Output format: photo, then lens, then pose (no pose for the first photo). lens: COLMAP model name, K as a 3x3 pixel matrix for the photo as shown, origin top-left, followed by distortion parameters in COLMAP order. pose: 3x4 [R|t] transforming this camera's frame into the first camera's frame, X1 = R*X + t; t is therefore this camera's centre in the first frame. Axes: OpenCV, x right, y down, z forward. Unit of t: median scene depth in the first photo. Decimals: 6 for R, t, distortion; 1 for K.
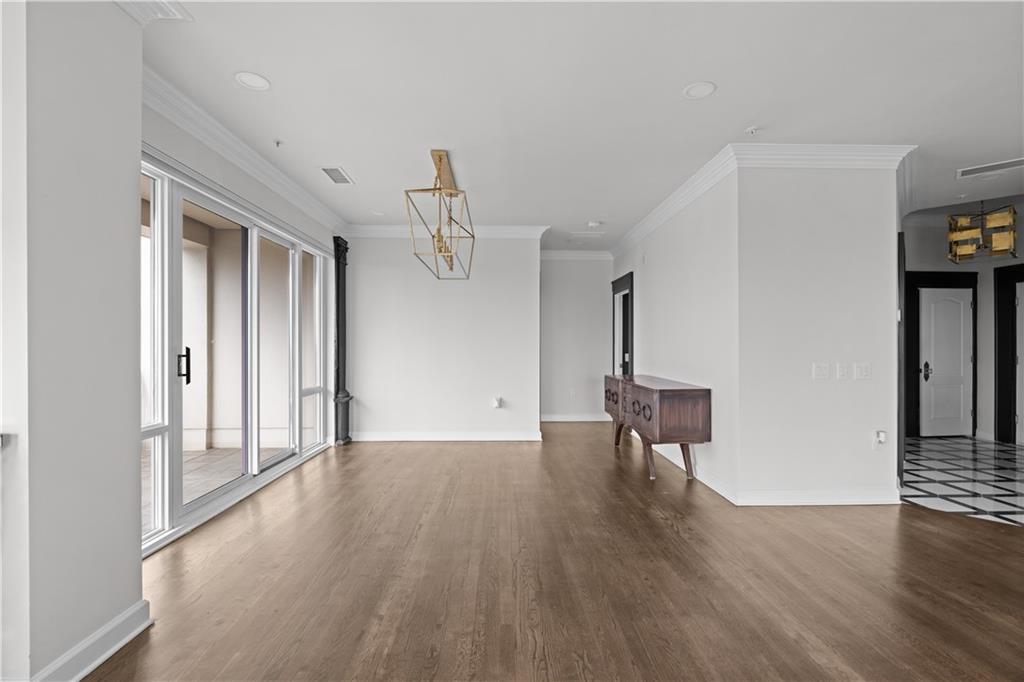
lens RADIAL K [[446.0, 0, 512.4], [0, 446.0, 339.3], [0, 0, 1]] dist [-0.003517, 0.000088]
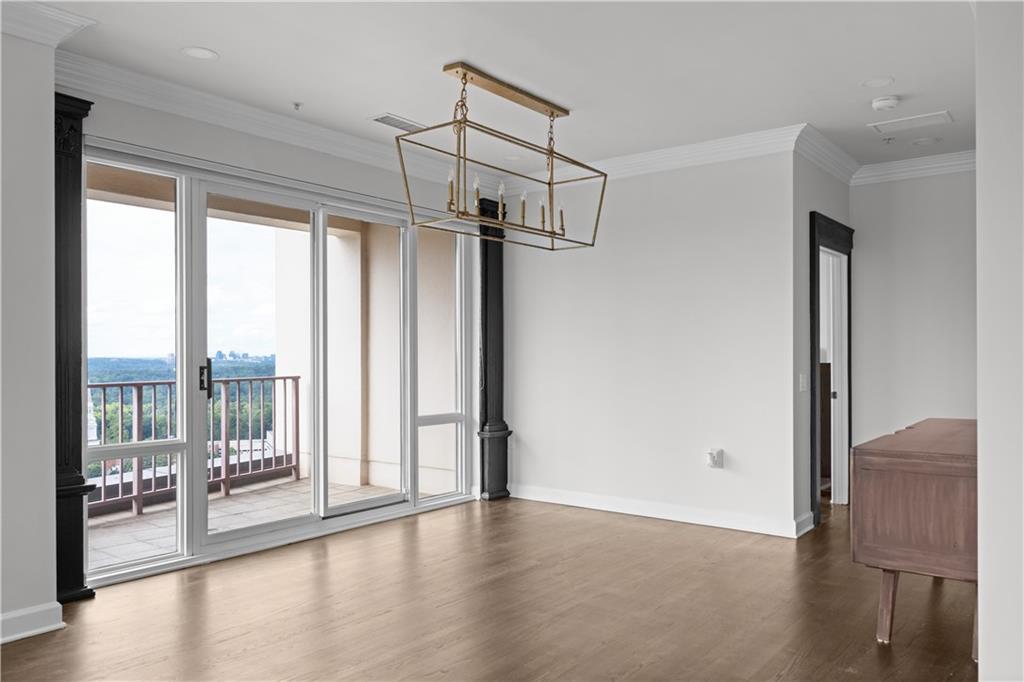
lens RADIAL K [[768.8, 0, 511.6], [0, 768.8, 349.0], [0, 0, 1]] dist [-0.001602, -0.003309]
pose [[0.771881, -0.005602, -0.635742, 0.404629], [0.009773, 0.999948, 0.003055, 0.000272], [0.635692, -0.008571, 0.771895, 0.105113]]
